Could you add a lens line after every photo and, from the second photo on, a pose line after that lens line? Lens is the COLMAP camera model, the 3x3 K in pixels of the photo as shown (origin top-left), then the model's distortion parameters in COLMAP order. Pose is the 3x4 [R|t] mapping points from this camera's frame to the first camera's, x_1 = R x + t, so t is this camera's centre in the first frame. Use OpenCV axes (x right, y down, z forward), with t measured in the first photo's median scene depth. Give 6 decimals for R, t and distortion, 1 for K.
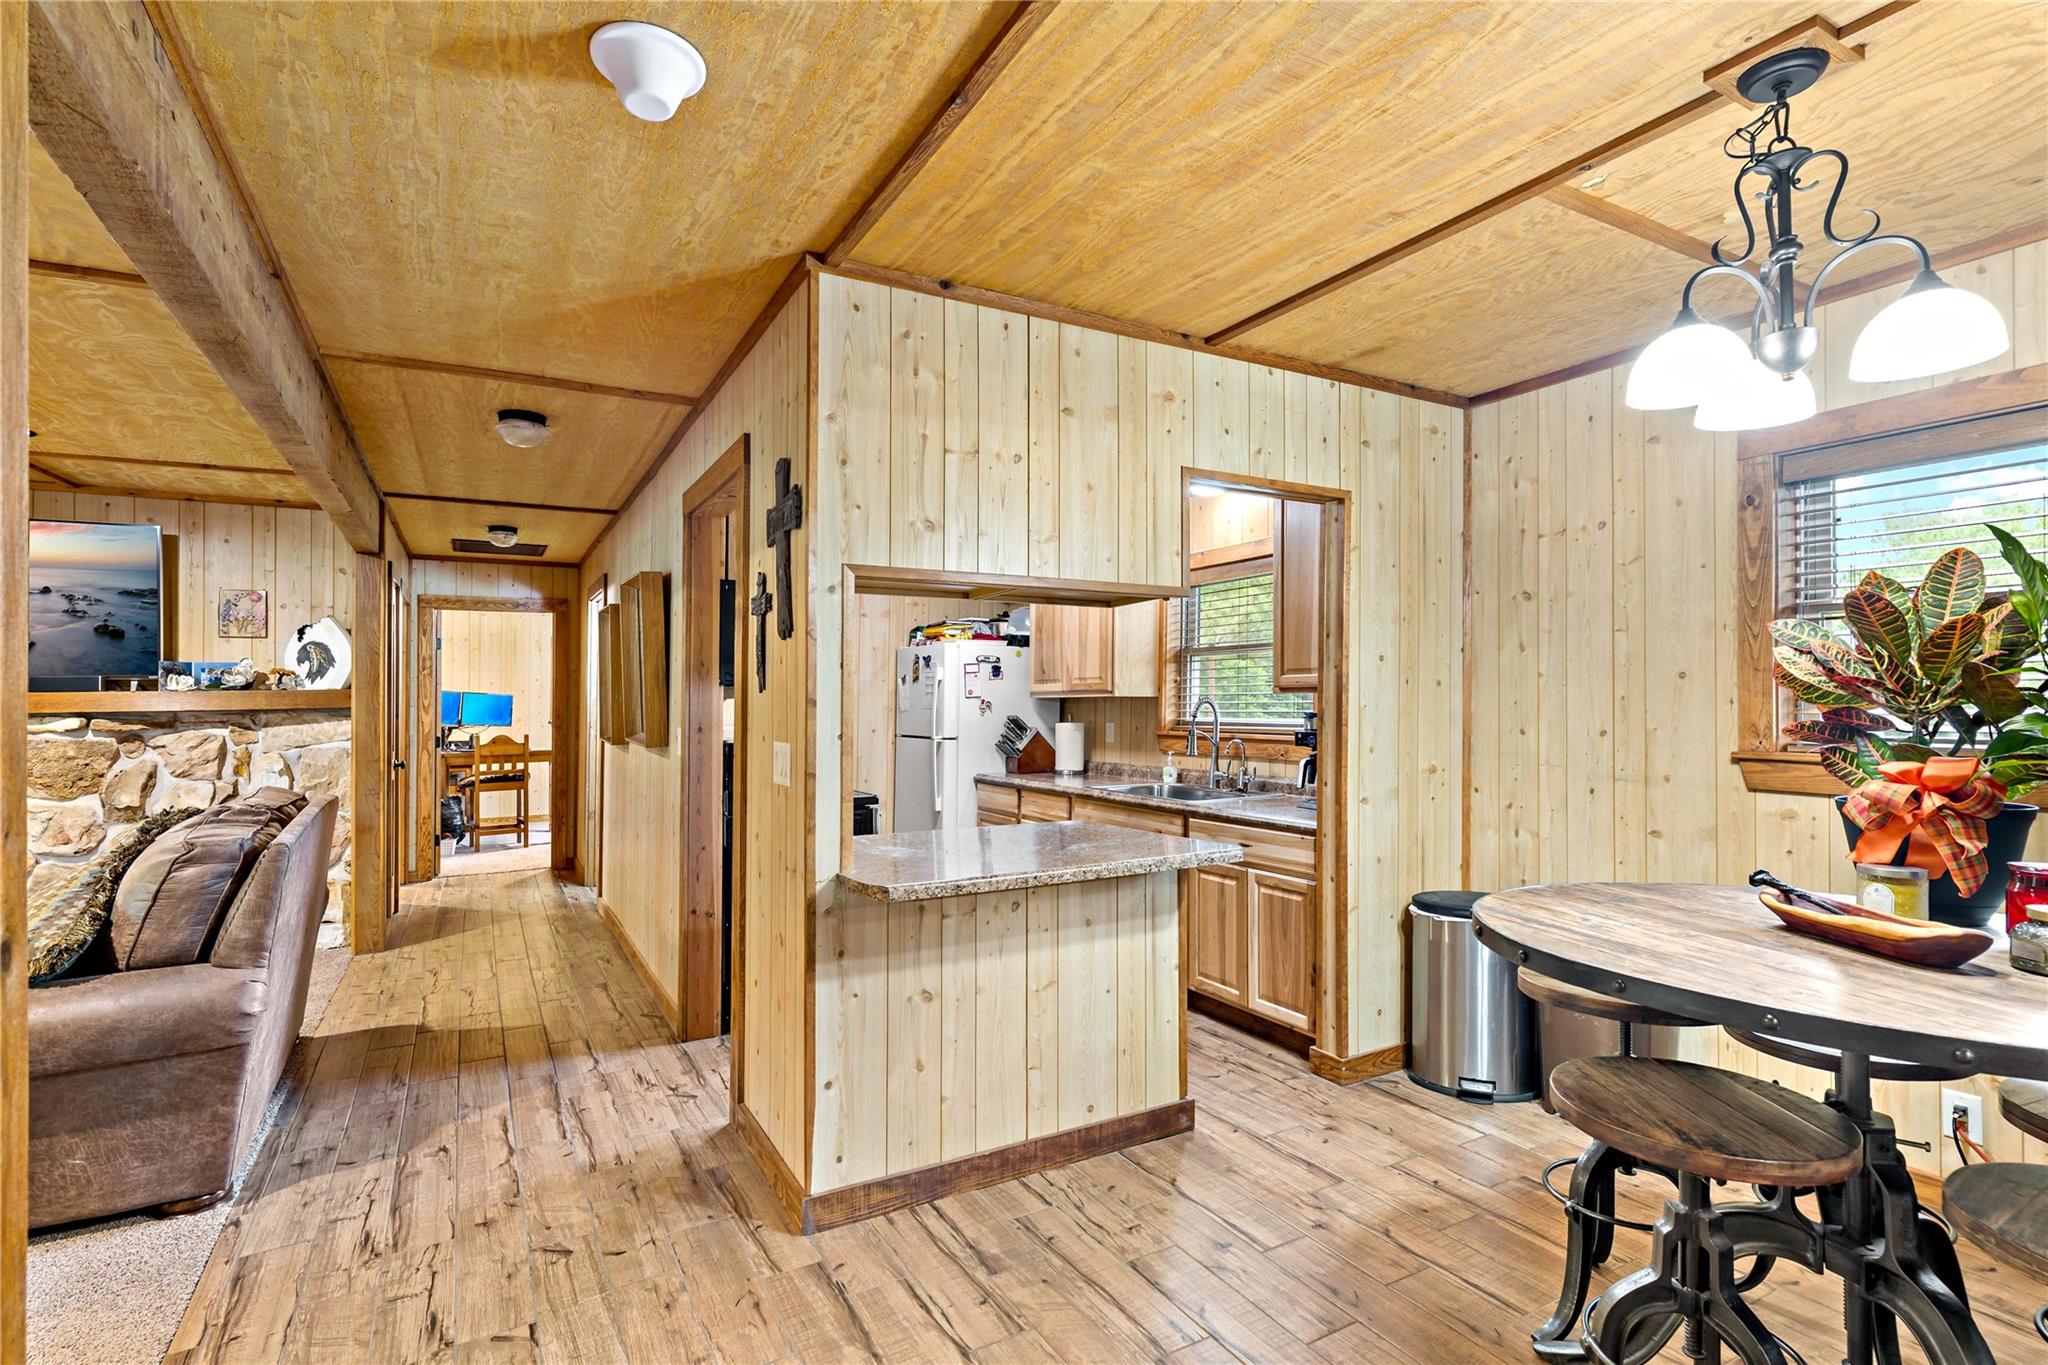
lens RADIAL K [[980.0, 0, 1040.7], [0, 980.0, 685.4], [0, 0, 1]] dist [0.001929, 0.000900]
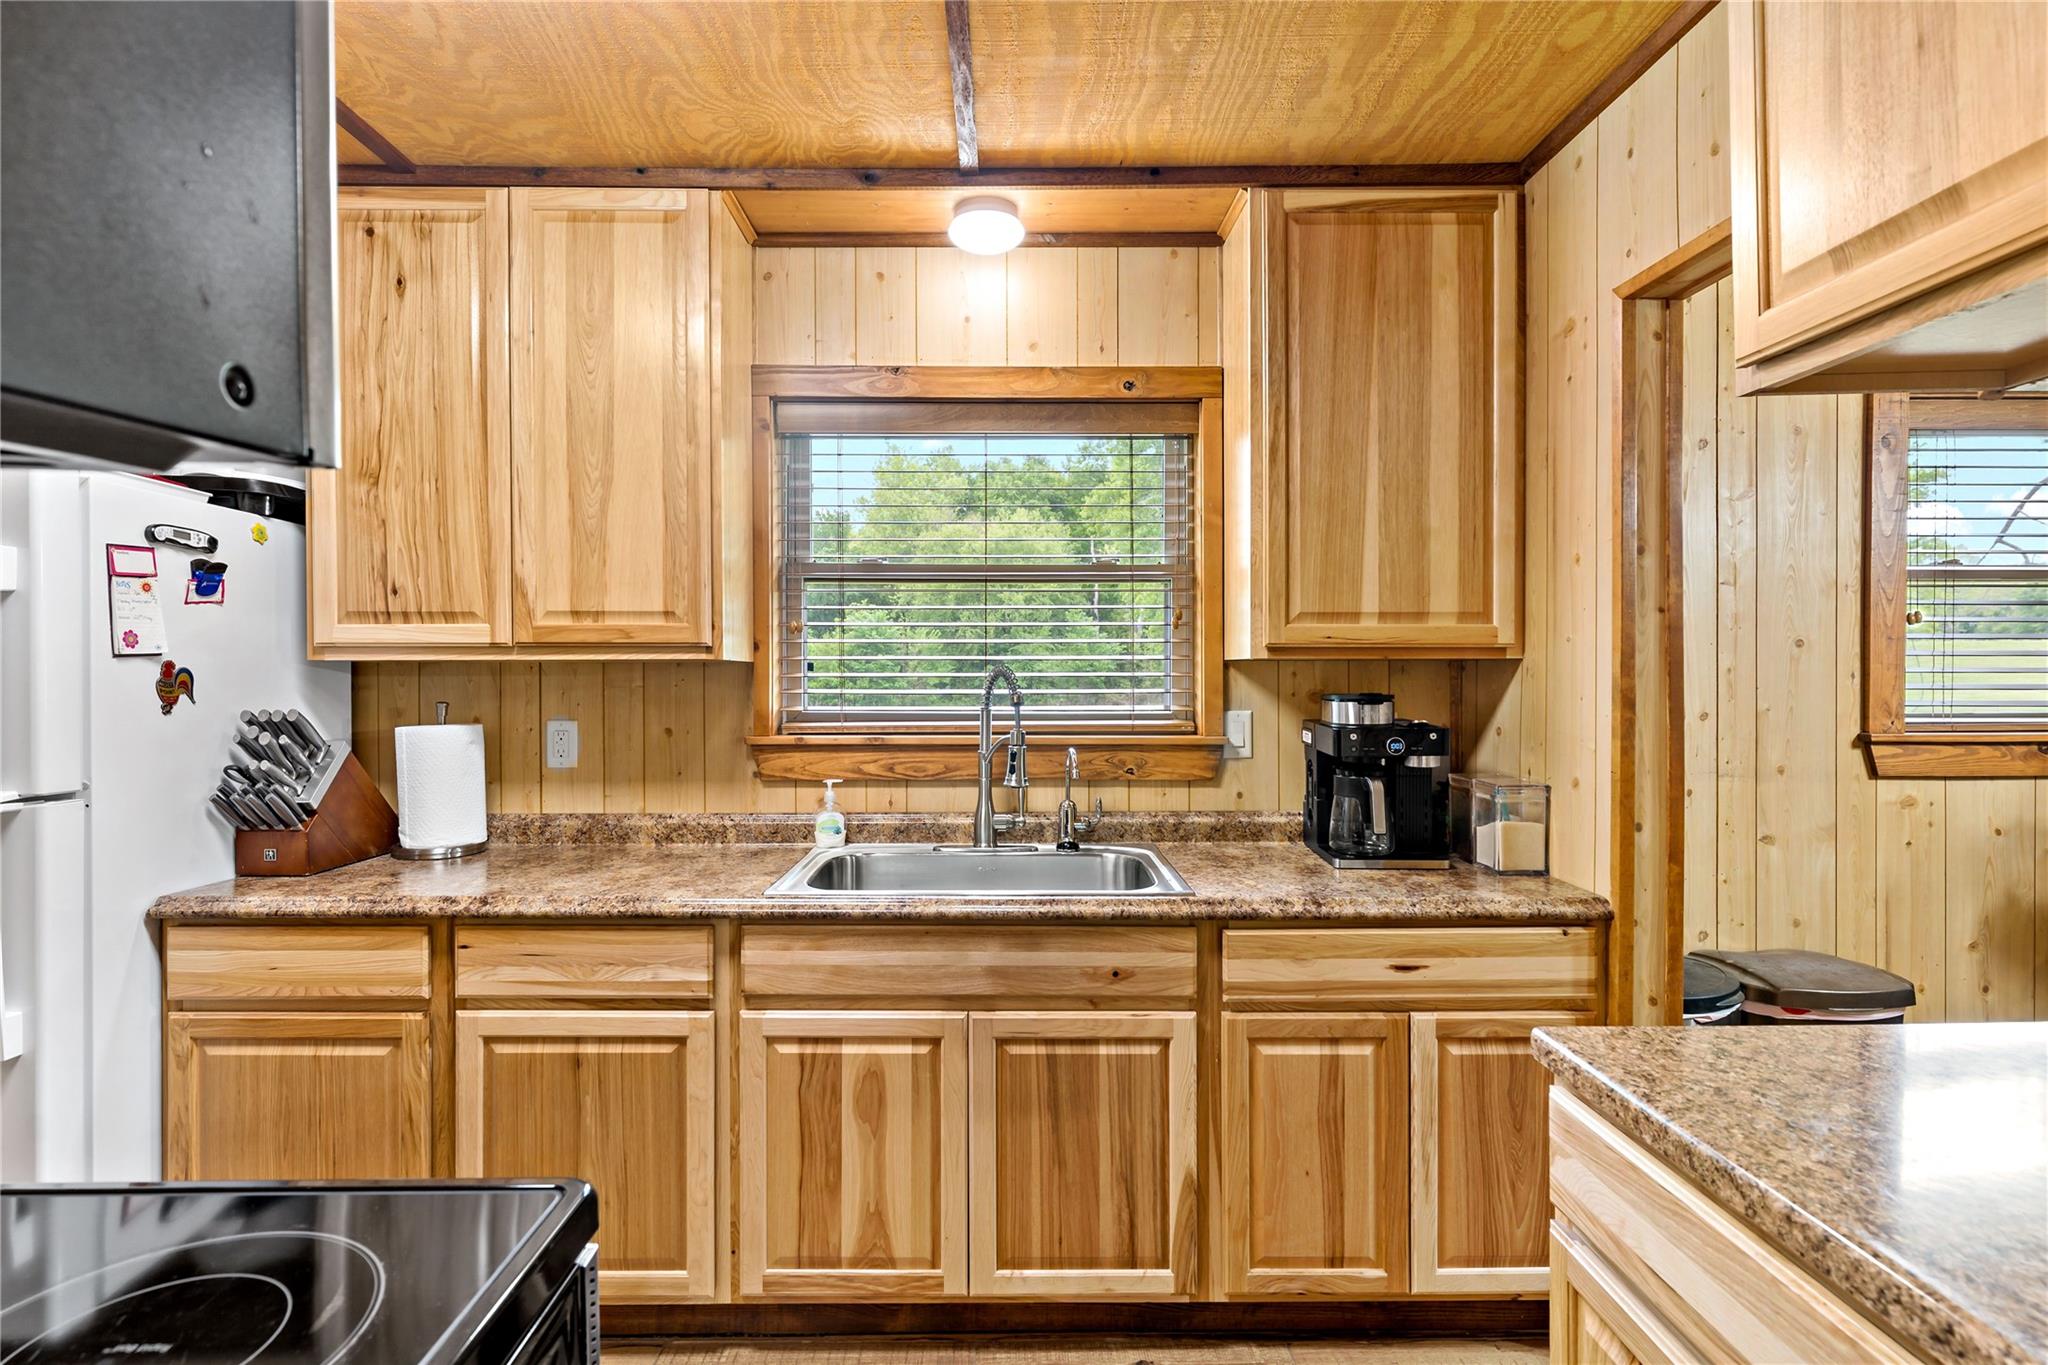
lens RADIAL K [[980.0, 0, 1022.2], [0, 980.0, 682.5], [0, 0, 1]] dist [0.001929, 0.000900]
pose [[0.494941, -0.007363, 0.868895, -0.235820], [-0.018258, 0.999655, 0.018871, 0.011264], [-0.868735, -0.025205, 0.494636, 0.704471]]
